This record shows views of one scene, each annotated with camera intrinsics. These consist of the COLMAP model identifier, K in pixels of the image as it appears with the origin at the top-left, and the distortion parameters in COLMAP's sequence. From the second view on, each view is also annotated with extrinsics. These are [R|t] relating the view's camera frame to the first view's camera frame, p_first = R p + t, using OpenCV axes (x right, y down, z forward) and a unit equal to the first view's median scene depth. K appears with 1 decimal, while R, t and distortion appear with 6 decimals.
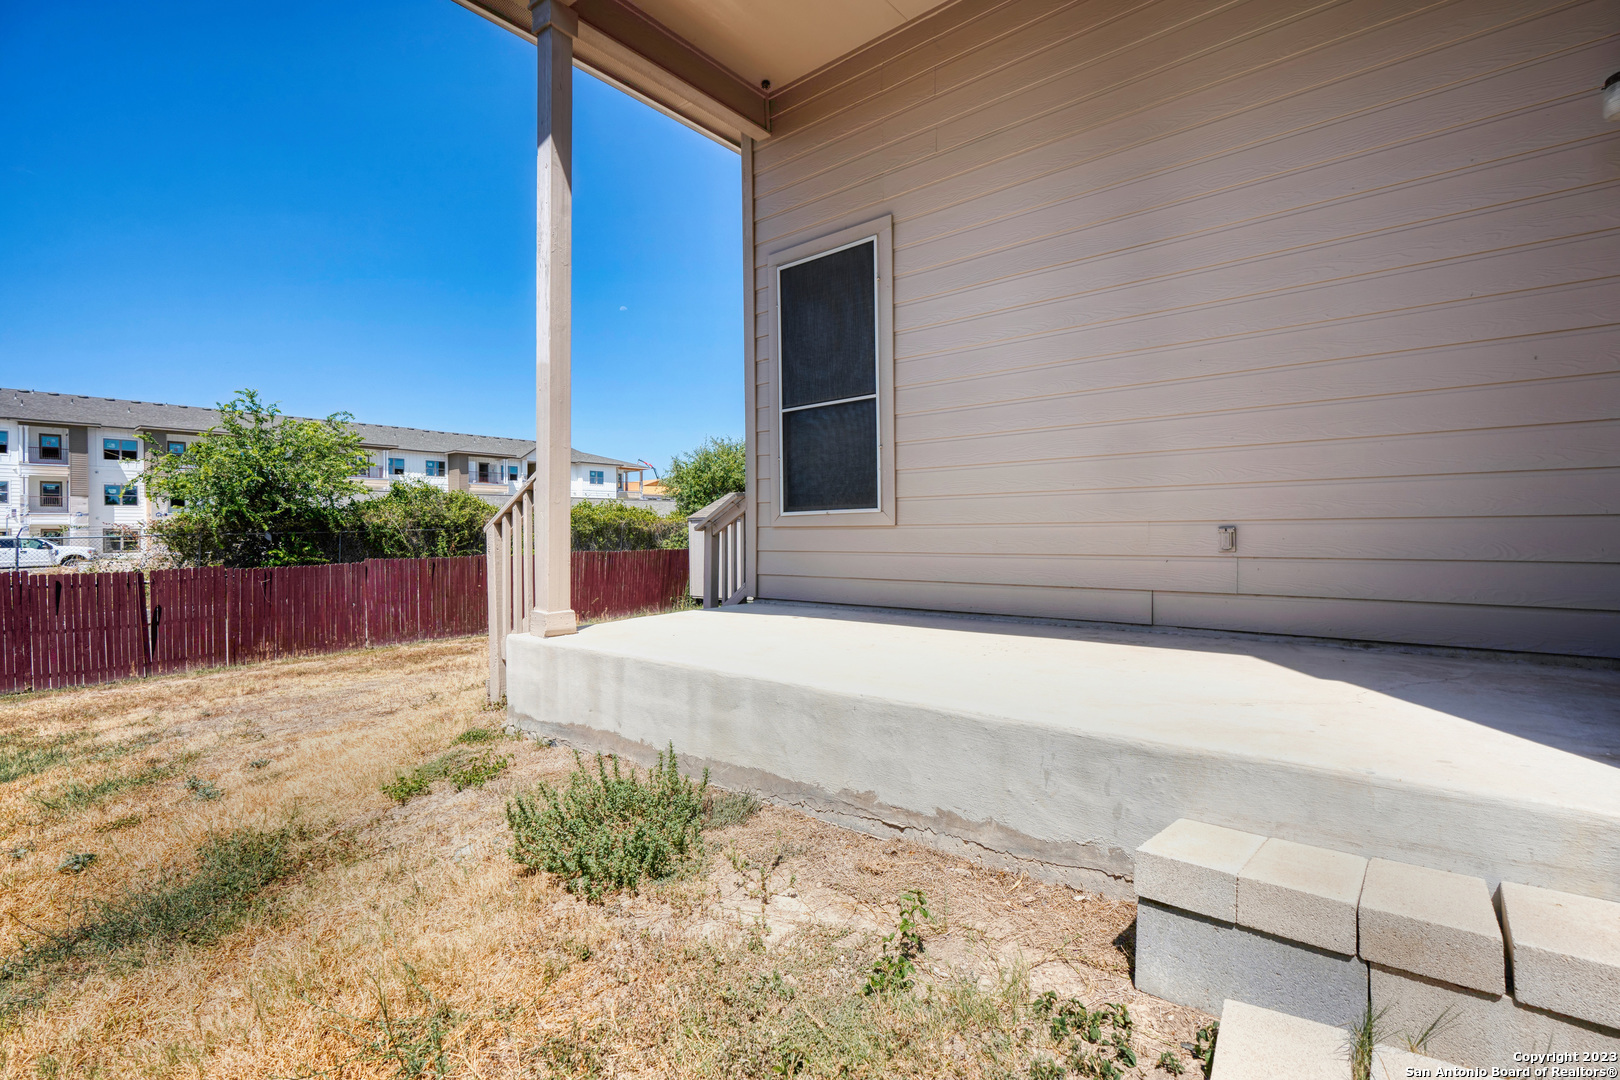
lens RADIAL K [[745.3, 0, 810.6], [0, 745.3, 539.7], [0, 0, 1]] dist [0.001366, 0.000383]
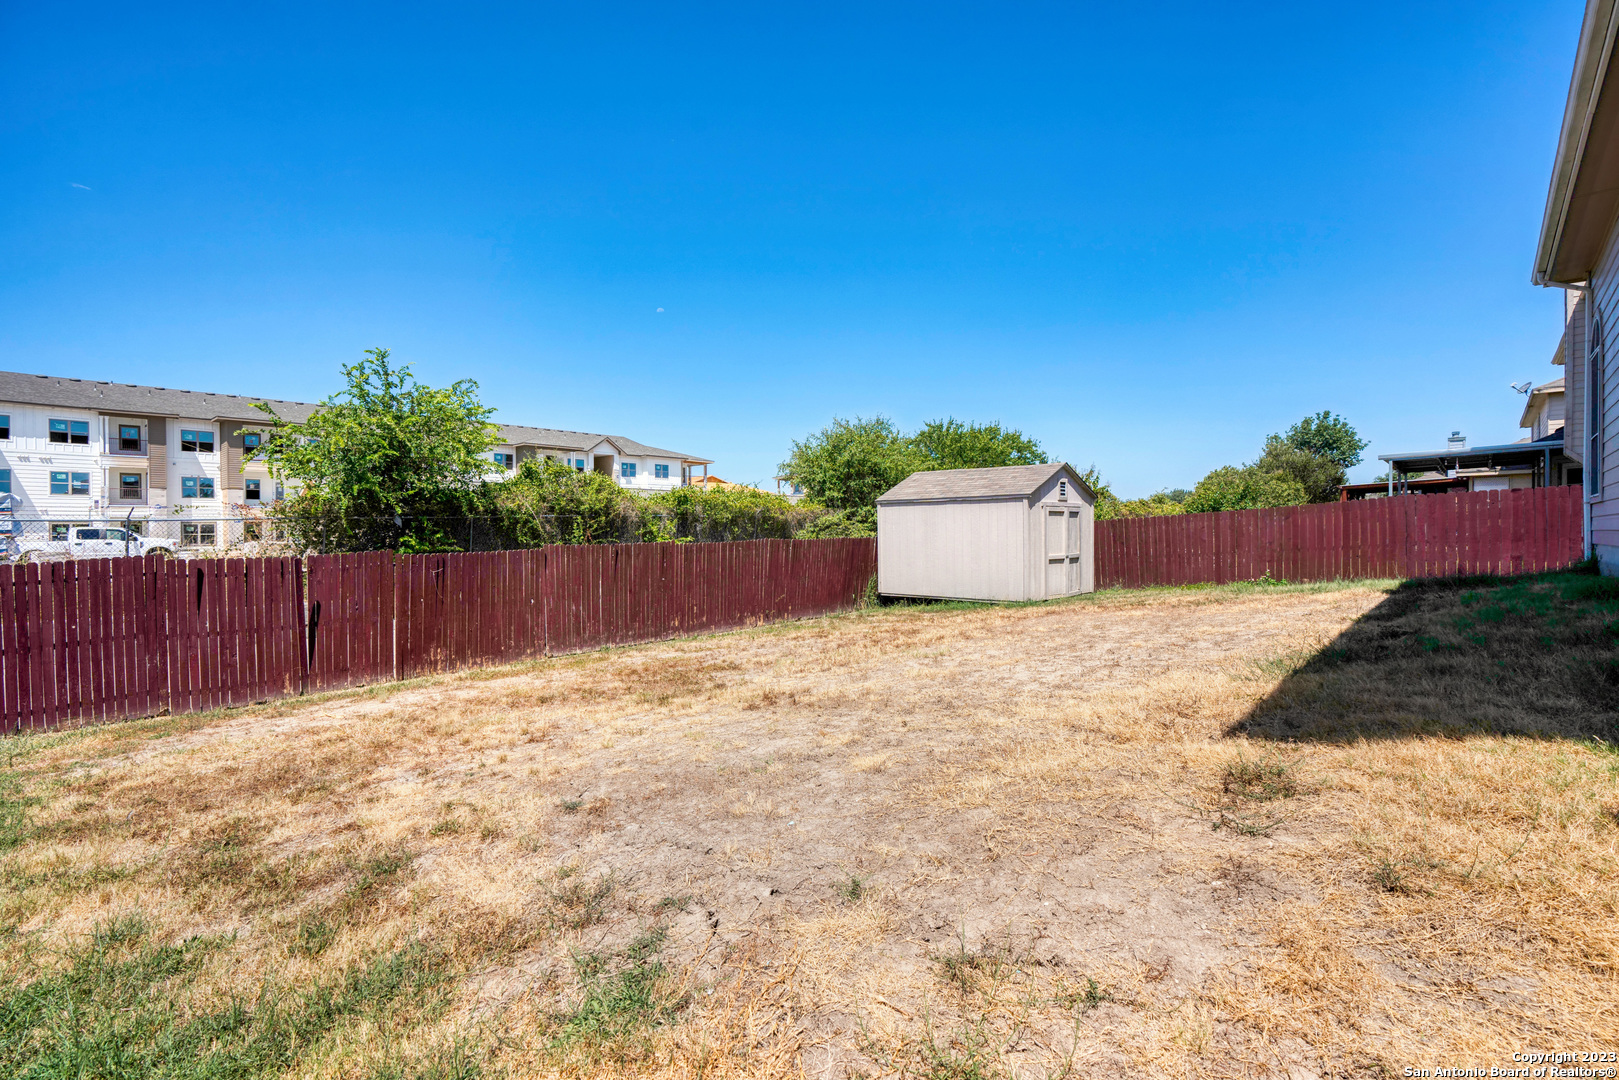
lens RADIAL K [[744.8, 0, 809.6], [0, 744.8, 540.6], [0, 0, 1]] dist [0.001366, 0.000383]
pose [[0.998914, 0.002428, -0.046521, -0.184650], [-0.002269, 0.999991, 0.003473, 0.012168], [0.046529, -0.003363, 0.998911, 0.142446]]
